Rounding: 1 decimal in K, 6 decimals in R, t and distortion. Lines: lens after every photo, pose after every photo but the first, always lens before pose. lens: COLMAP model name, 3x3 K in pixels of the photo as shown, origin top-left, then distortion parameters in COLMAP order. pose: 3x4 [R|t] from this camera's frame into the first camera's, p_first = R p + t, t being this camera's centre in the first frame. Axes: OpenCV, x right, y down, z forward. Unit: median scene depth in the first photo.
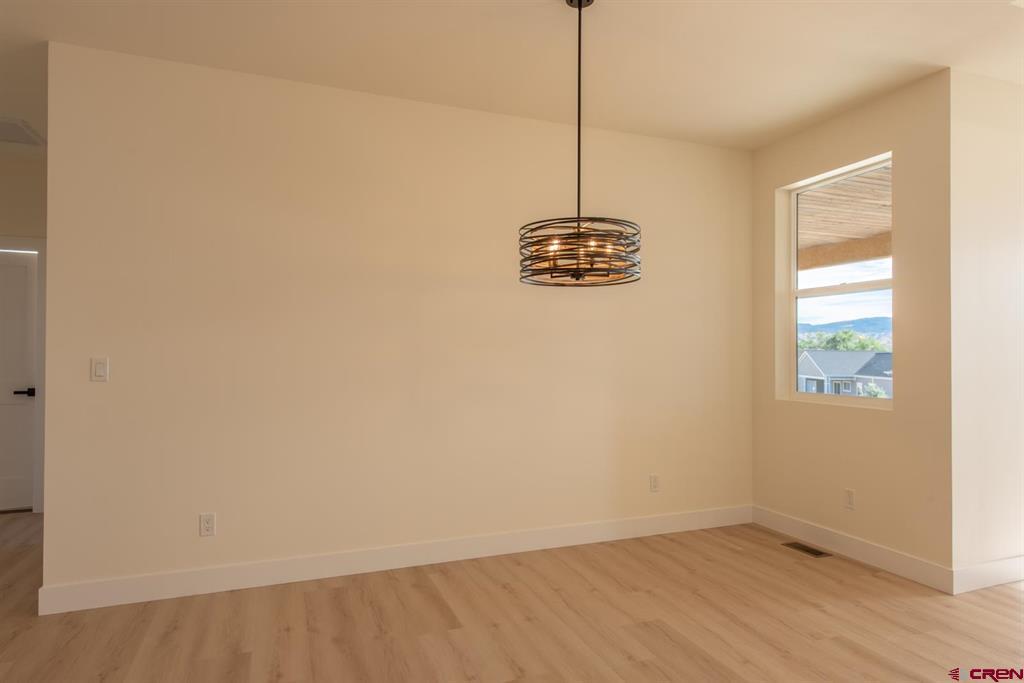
lens RADIAL K [[612.7, 0, 508.9], [0, 612.7, 347.8], [0, 0, 1]] dist [0.007682, 0.001092]
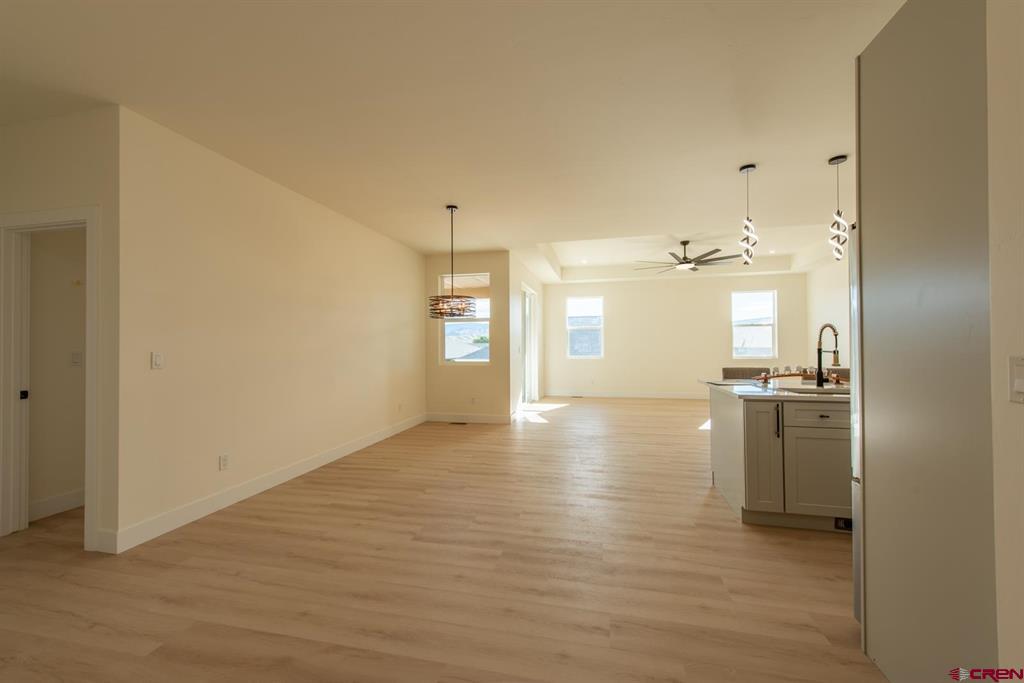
lens RADIAL K [[399.0, 0, 513.8], [0, 399.0, 341.0], [0, 0, 1]] dist [0.001511, -0.000099]
pose [[0.577843, 0.002607, 0.816144, -0.879750], [-0.004086, 0.999992, -0.000301, -0.010337], [-0.816138, -0.003161, 0.577848, -0.141855]]
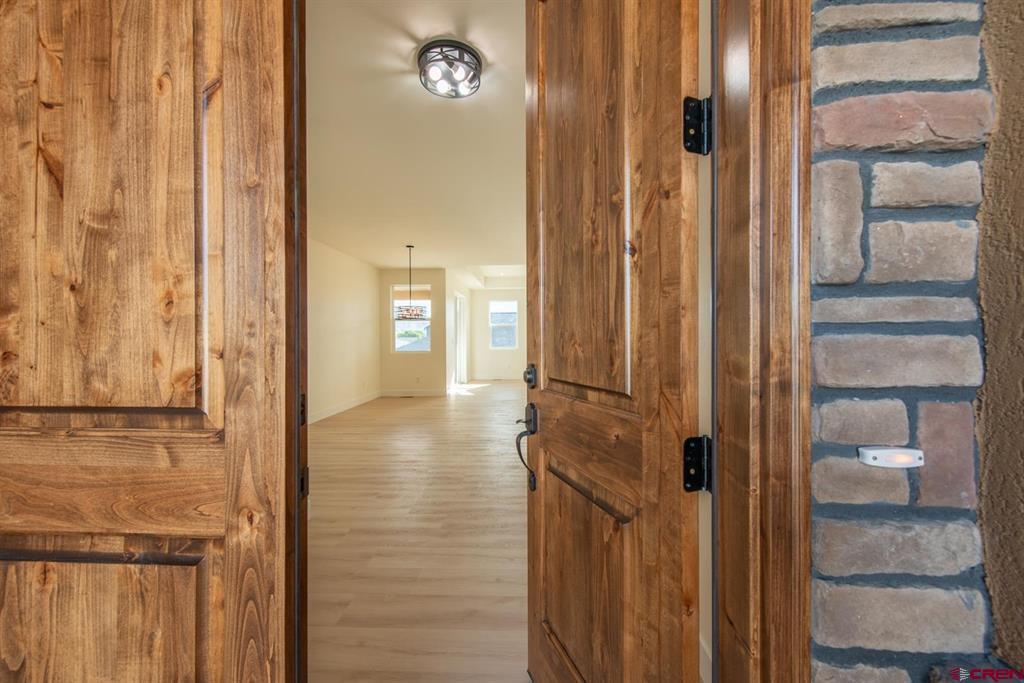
lens RADIAL K [[399.0, 0, 512.8], [0, 399.0, 339.0], [0, 0, 1]] dist [0.001511, -0.000099]
pose [[0.419873, -0.005368, 0.907567, -1.530753], [-0.004281, 0.999960, 0.007895, -0.009920], [-0.907573, -0.007200, 0.419833, -0.520247]]
